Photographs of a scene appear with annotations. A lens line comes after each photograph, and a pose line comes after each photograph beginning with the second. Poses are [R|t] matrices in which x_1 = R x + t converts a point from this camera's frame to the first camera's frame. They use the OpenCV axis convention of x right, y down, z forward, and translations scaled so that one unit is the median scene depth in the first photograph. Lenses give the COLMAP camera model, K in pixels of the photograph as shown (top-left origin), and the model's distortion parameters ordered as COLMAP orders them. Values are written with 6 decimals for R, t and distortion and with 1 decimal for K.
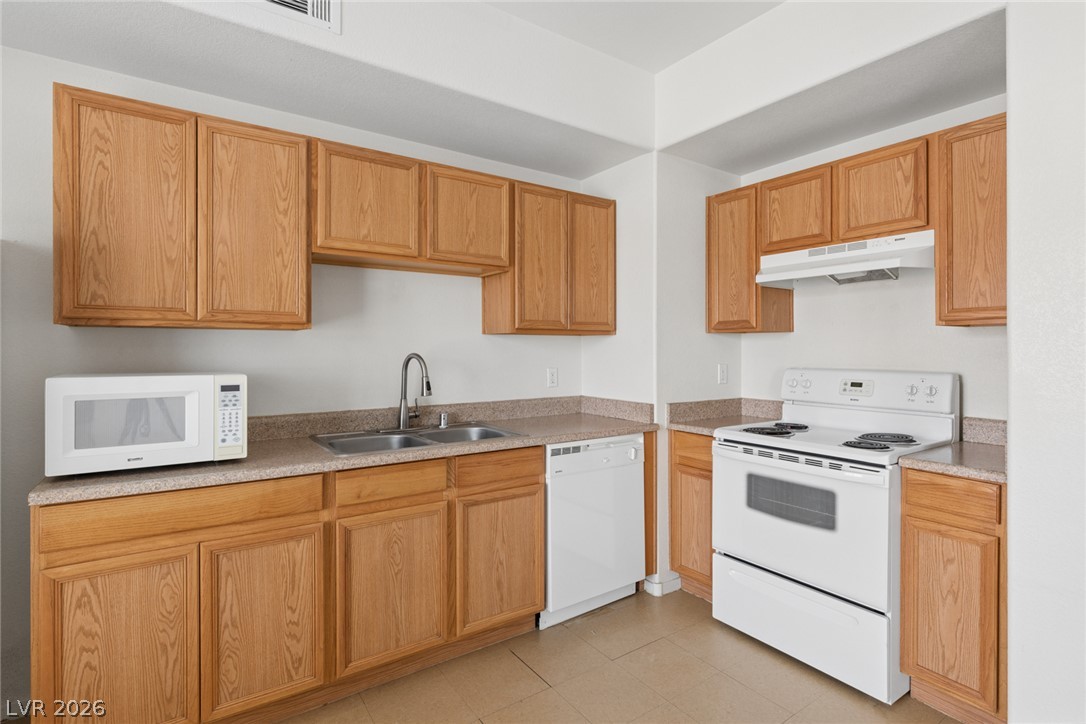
lens RADIAL K [[530.7, 0, 547.6], [0, 530.7, 350.2], [0, 0, 1]] dist [-0.006887, 0.000737]
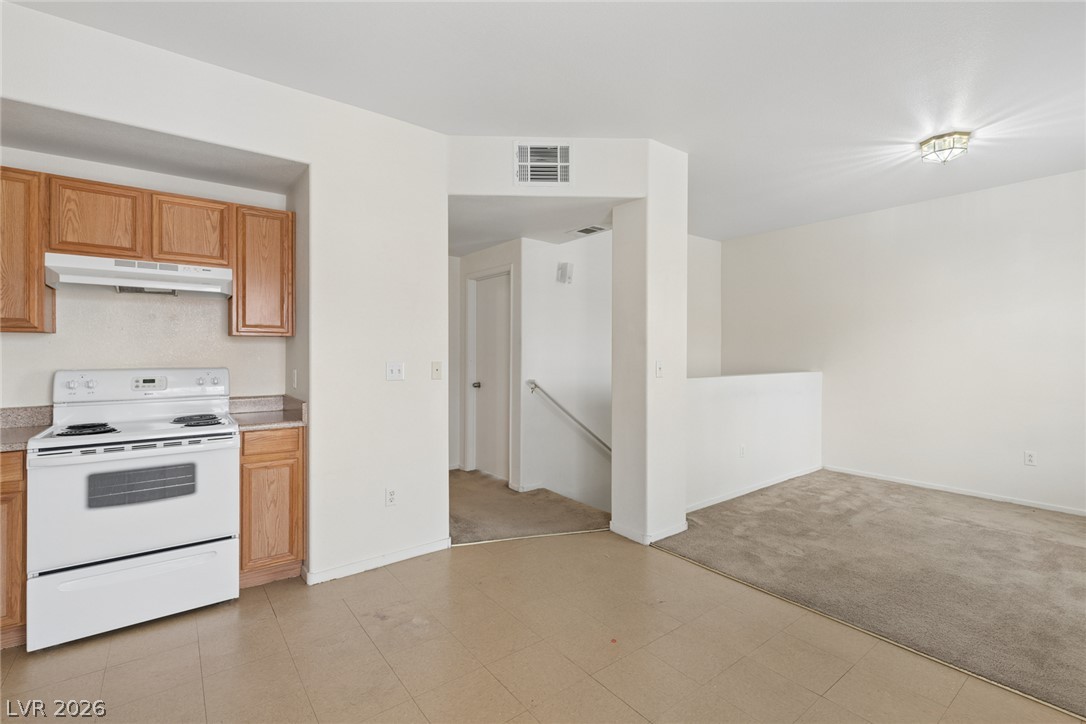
lens RADIAL K [[485.9, 0, 542.6], [0, 485.9, 352.2], [0, 0, 1]] dist [-0.005232, 0.001786]
pose [[-0.047212, -0.001249, 0.998884, -0.604288], [-0.001122, 0.999999, 0.001198, -0.002043], [-0.998884, -0.001064, -0.047214, 0.193858]]
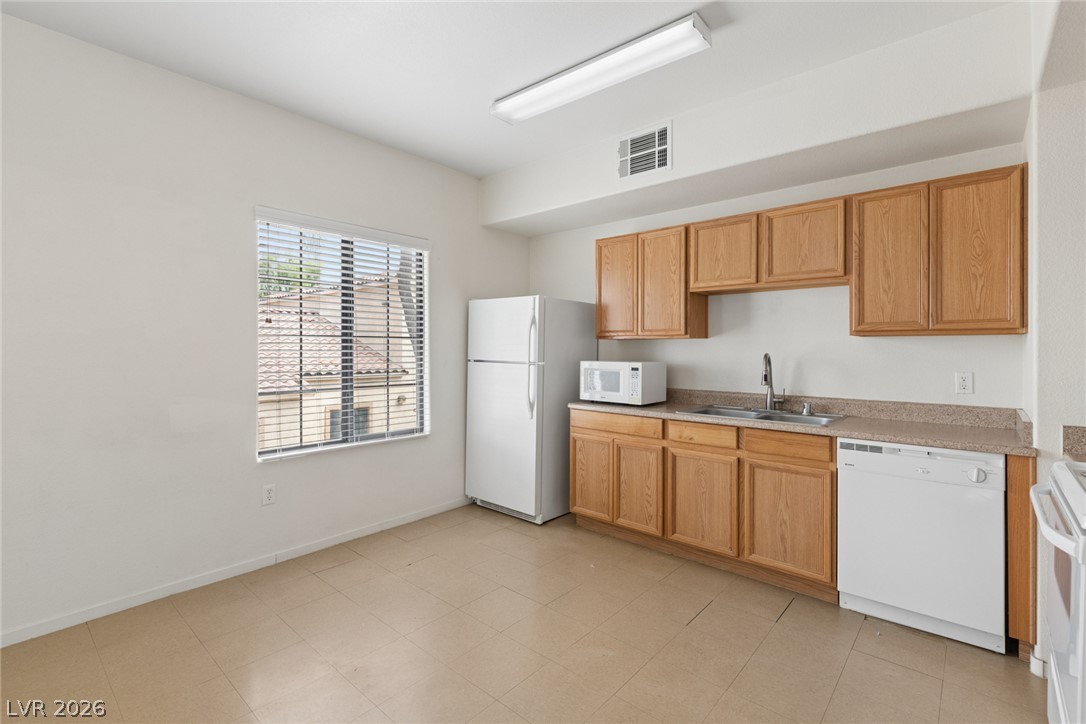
lens RADIAL K [[485.9, 0, 549.1], [0, 485.9, 347.5], [0, 0, 1]] dist [-0.005232, 0.001786]
pose [[0.245974, -0.002141, -0.969274, 0.881000], [-0.005078, 0.999981, -0.003497, -0.001677], [0.969263, 0.005782, 0.245959, 0.182041]]
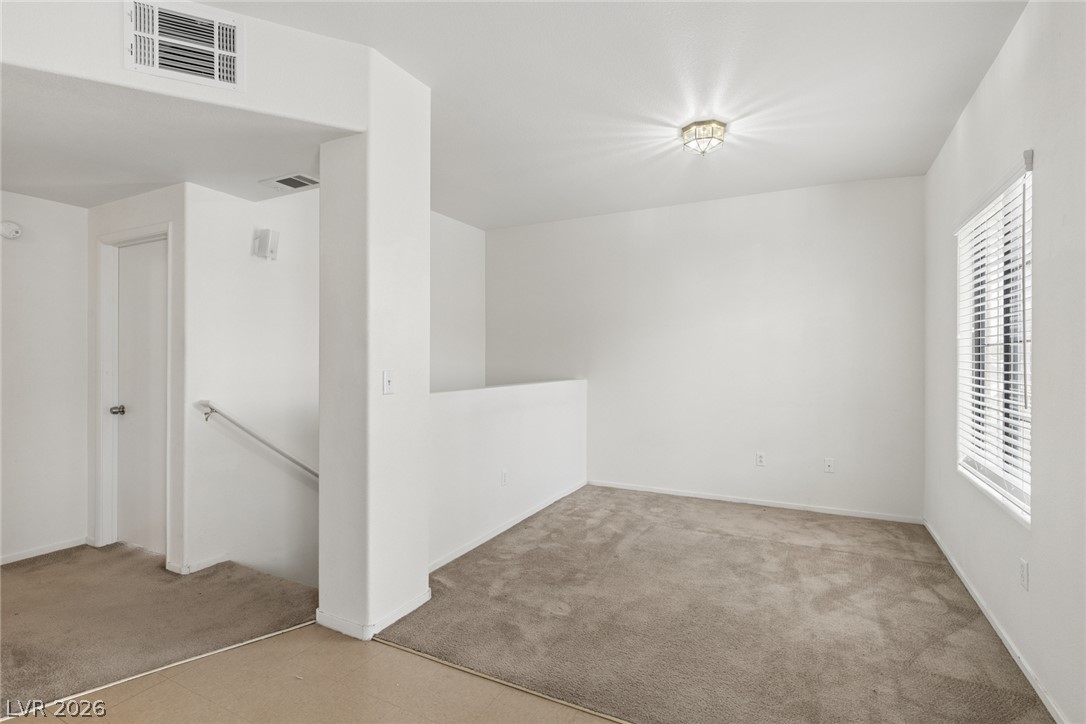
lens RADIAL K [[516.8, 0, 541.7], [0, 516.8, 360.4], [0, 0, 1]] dist [-0.000789, 0.000643]
pose [[-0.468362, -0.002373, 0.883533, -0.268489], [0.000027, 0.999996, 0.002701, 0.001140], [-0.883537, 0.001289, -0.468360, -0.007365]]
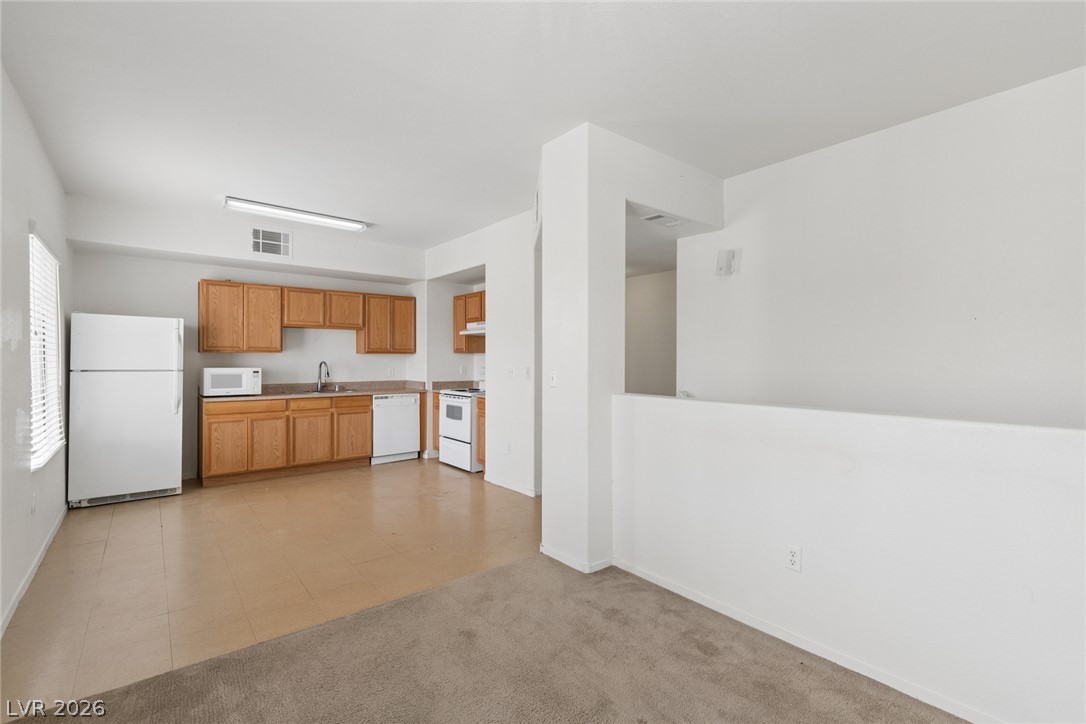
lens RADIAL K [[485.9, 0, 549.9], [0, 485.9, 359.9], [0, 0, 1]] dist [-0.005232, 0.001786]
pose [[0.996447, 0.000895, 0.084219, 0.733428], [-0.000850, 0.999999, -0.000571, -0.000928], [-0.084219, 0.000498, 0.996447, -1.644001]]
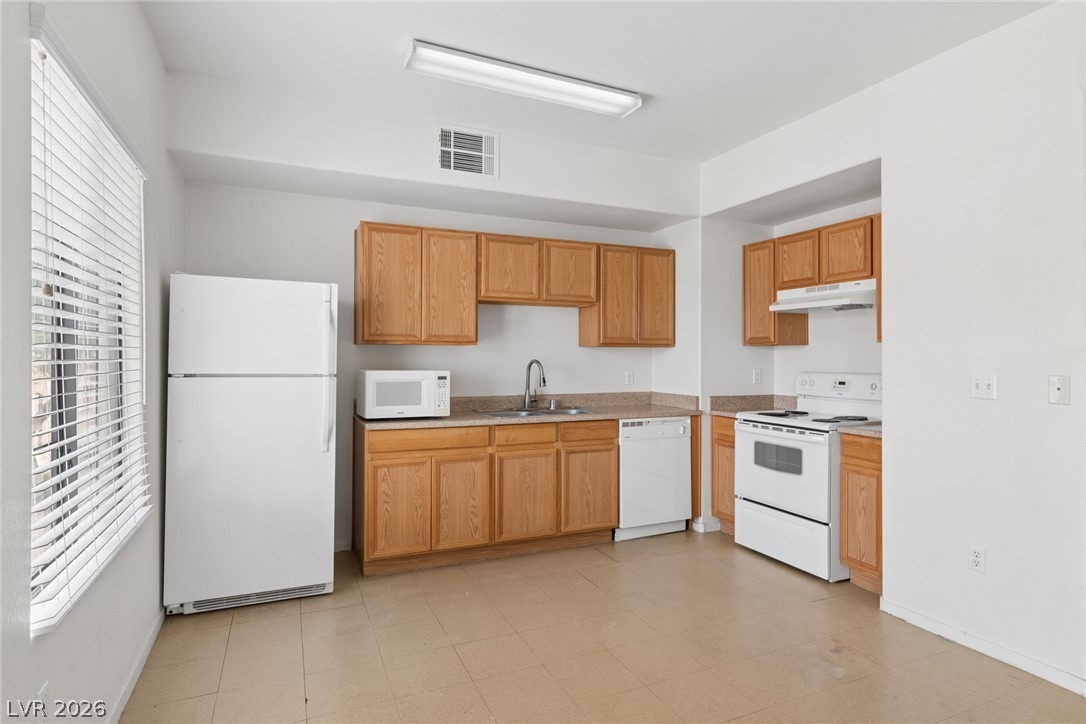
lens RADIAL K [[579.6, 0, 546.8], [0, 579.6, 353.0], [0, 0, 1]] dist [-0.006056, 0.000310]
pose [[0.982443, 0.001767, -0.186555, 0.111103], [-0.003286, 0.999964, -0.007836, -0.000608], [0.186534, 0.008312, 0.982413, -0.737214]]
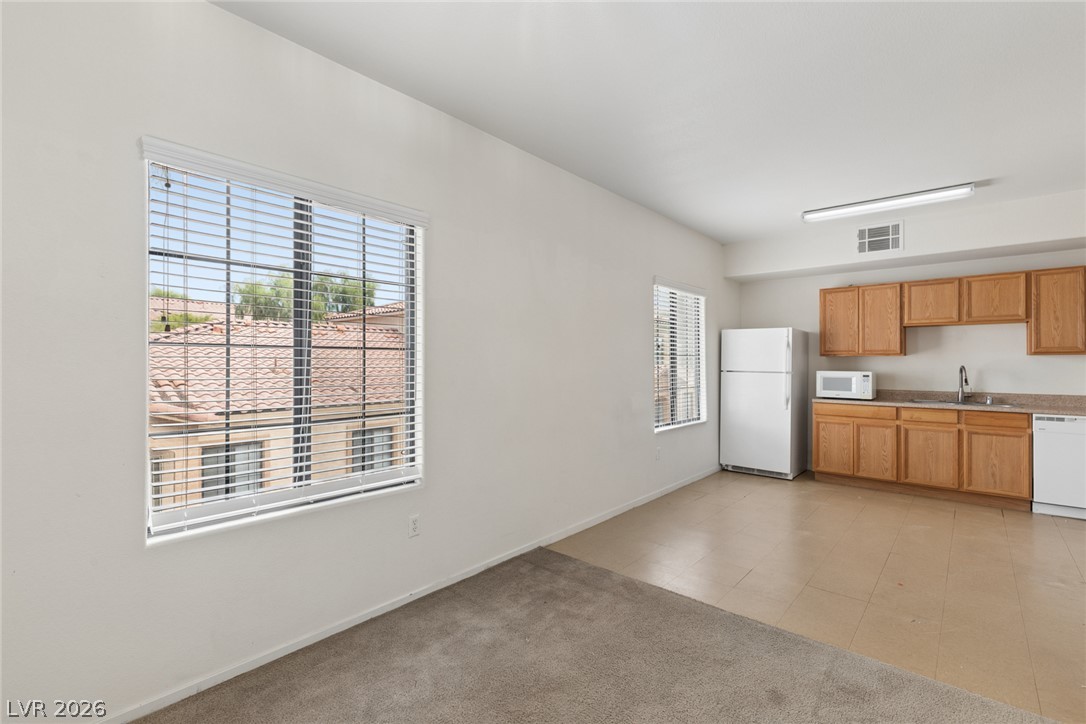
lens RADIAL K [[485.9, 0, 539.8], [0, 485.9, 360.3], [0, 0, 1]] dist [-0.005232, 0.001786]
pose [[0.232406, -0.004054, -0.972610, 1.366081], [-0.002499, 0.999986, -0.004765, -0.001761], [0.972616, 0.003538, 0.232393, -1.206995]]
